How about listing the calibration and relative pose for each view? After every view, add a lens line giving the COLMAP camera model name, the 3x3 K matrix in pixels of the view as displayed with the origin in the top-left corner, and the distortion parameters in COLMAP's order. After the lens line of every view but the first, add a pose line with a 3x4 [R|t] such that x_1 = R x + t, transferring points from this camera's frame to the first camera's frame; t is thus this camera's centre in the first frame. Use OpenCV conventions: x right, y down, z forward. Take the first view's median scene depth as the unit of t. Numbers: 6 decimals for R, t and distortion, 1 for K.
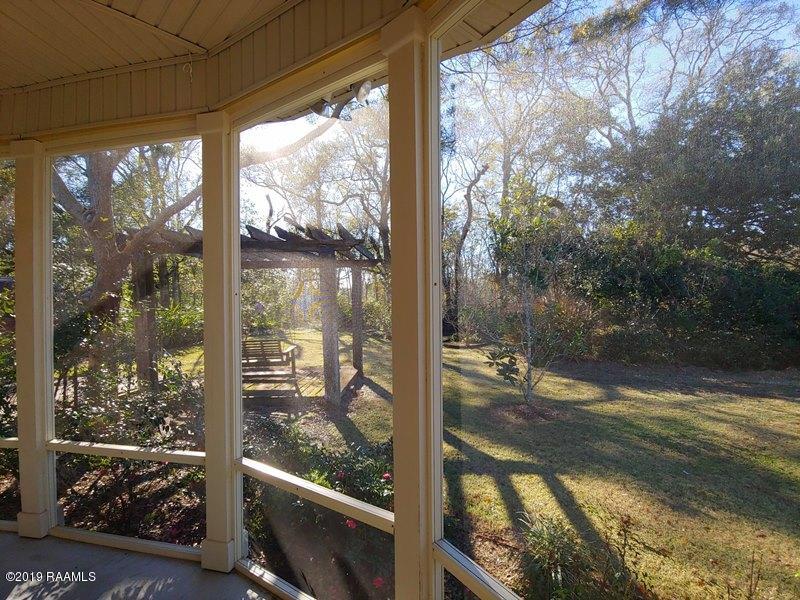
lens RADIAL K [[401.4, 0, 399.6], [0, 401.4, 298.7], [0, 0, 1]] dist [-0.000329, -0.000583]
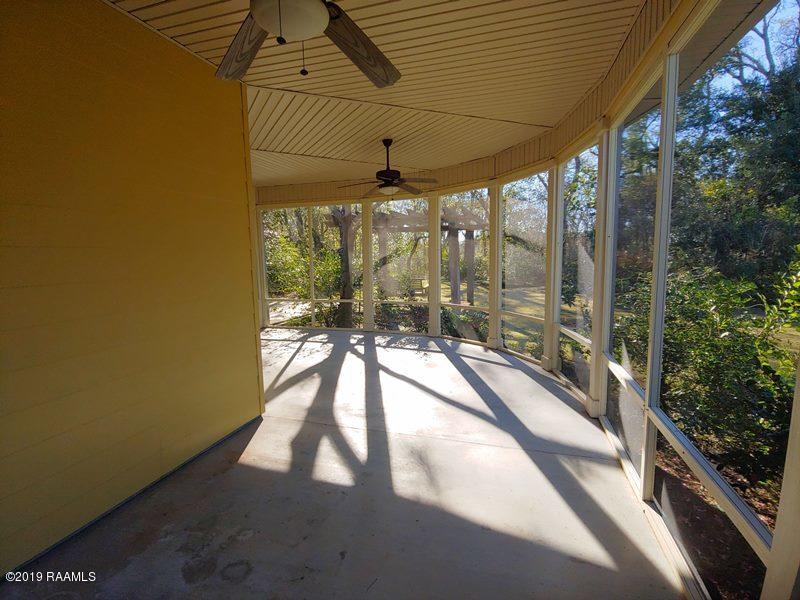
lens RADIAL K [[401.4, 0, 399.6], [0, 401.4, 298.7], [0, 0, 1]] dist [-0.000329, -0.000583]
pose [[0.965343, 0.021062, -0.260135, 0.012136], [0.007459, 0.994104, 0.108169, 0.003347], [0.260879, -0.106361, 0.959494, -0.234102]]
